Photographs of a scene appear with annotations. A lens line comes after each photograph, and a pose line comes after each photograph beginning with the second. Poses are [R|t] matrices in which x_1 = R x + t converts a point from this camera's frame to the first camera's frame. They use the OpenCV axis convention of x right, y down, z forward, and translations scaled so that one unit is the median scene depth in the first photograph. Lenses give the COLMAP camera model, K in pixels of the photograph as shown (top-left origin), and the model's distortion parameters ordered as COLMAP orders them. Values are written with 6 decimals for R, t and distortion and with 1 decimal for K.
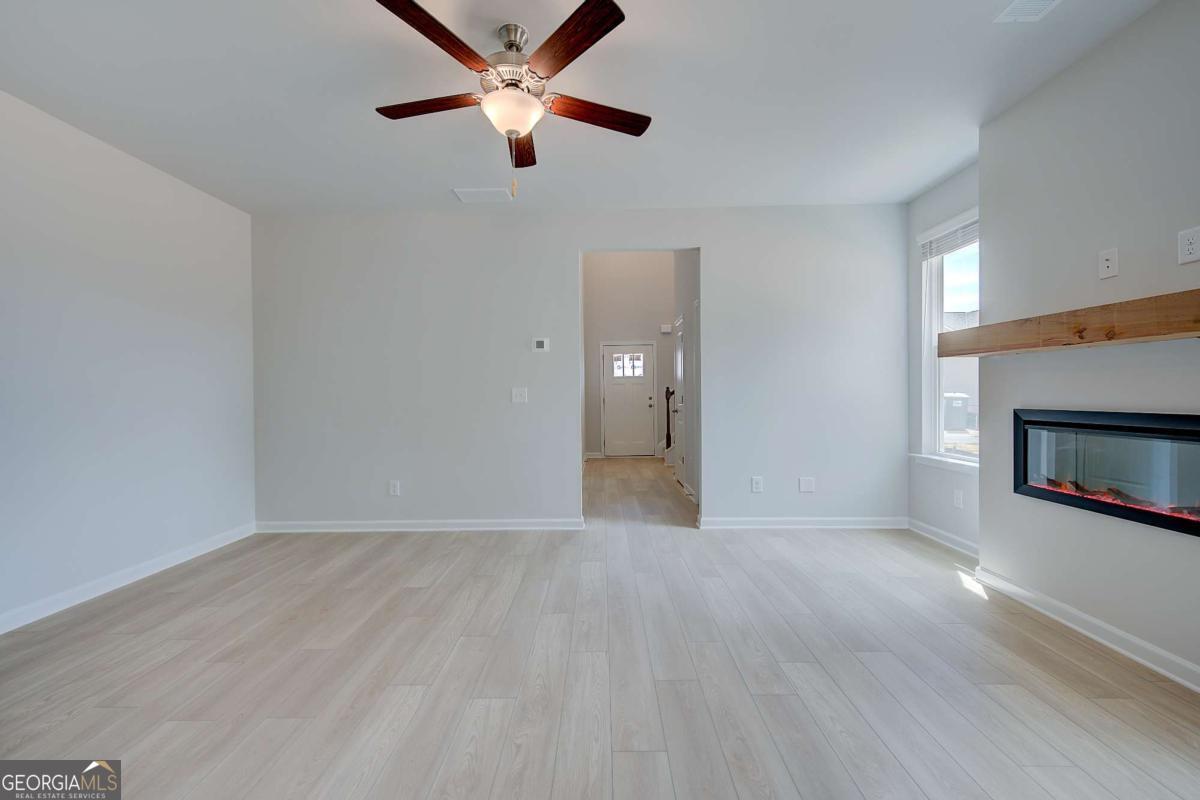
lens RADIAL K [[481.0, 0, 600.0], [0, 481.0, 400.0], [0, 0, 1]] dist [0.000948, 0.000103]
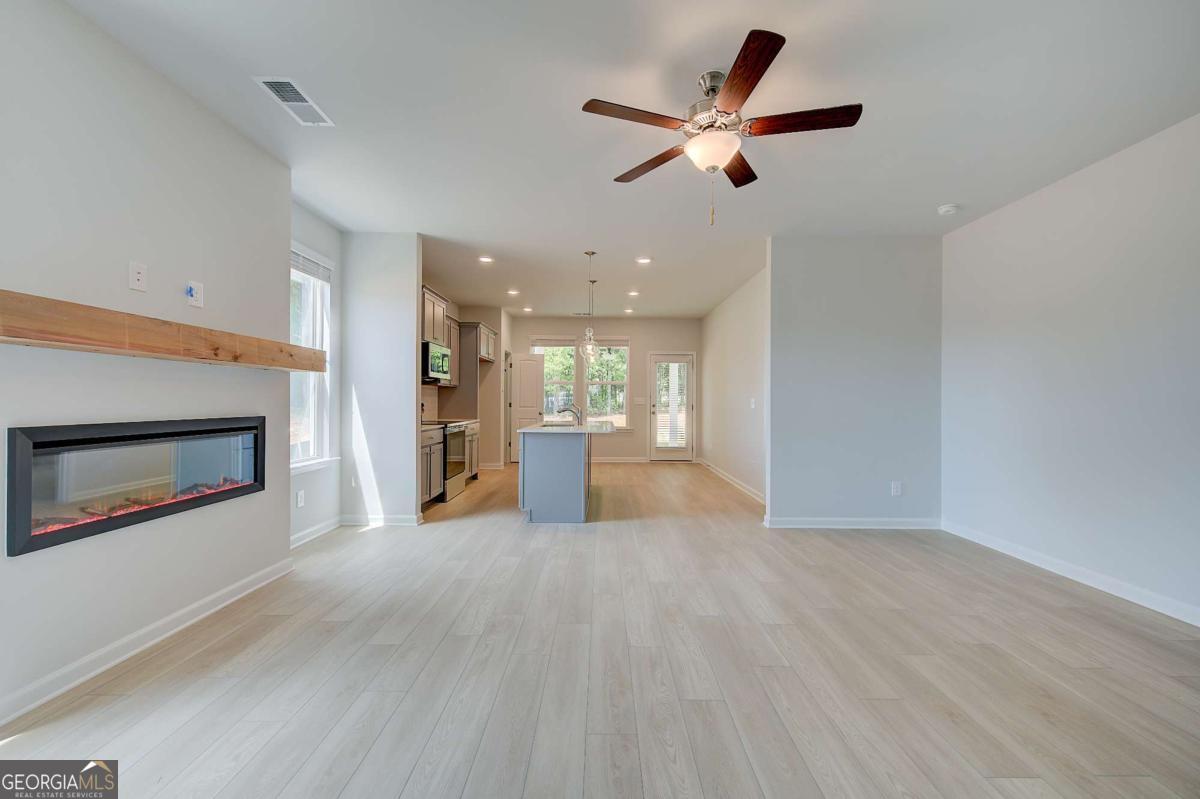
lens RADIAL K [[481.0, 0, 600.0], [0, 481.0, 399.5], [0, 0, 1]] dist [0.000948, 0.000103]
pose [[-0.999989, 0.003837, -0.002520, 0.075875], [0.003807, 0.999926, 0.011527, -0.029449], [0.002564, 0.011517, -0.999930, 1.928837]]
